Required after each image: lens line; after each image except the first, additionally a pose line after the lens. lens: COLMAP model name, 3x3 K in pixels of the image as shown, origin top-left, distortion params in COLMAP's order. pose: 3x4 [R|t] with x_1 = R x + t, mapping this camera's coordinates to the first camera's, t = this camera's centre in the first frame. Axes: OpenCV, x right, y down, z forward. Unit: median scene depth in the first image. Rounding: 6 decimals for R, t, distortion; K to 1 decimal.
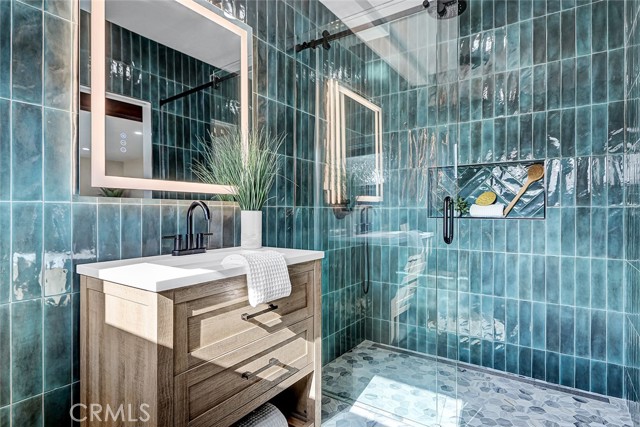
lens RADIAL K [[344.2, 0, 320.0], [0, 344.2, 213.5], [0, 0, 1]] dist [-0.003177, -0.000496]
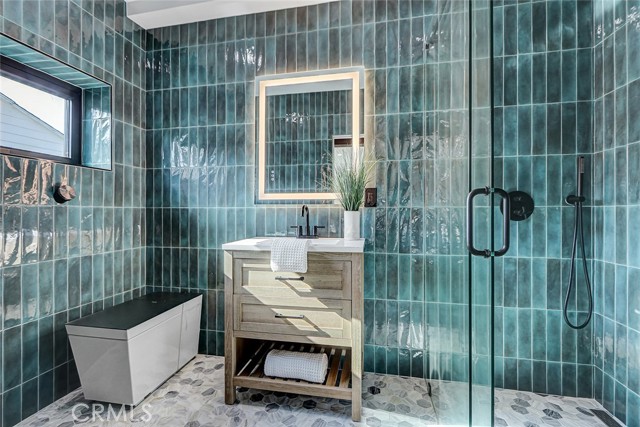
lens RADIAL K [[291.6, 0, 311.2], [0, 291.6, 211.8], [0, 0, 1]] dist [-0.000041, -0.000201]
pose [[0.384858, 0.002104, -0.922973, 0.950844], [-0.003272, 0.999994, 0.000915, -0.006587], [0.922970, 0.002668, 0.384863, 0.546395]]
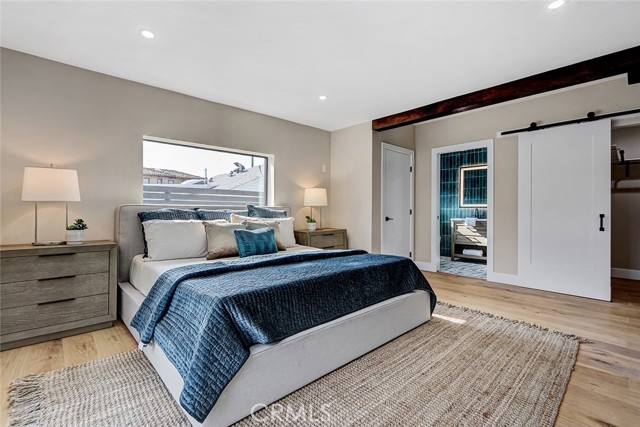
lens RADIAL K [[284.1, 0, 316.9], [0, 284.1, 209.7], [0, 0, 1]] dist [-0.020042, -0.000189]
pose [[-0.234573, -0.004061, -0.972090, 4.571032], [-0.007886, 0.999966, -0.002274, 0.014117], [0.972067, 0.007132, -0.234597, -0.346771]]
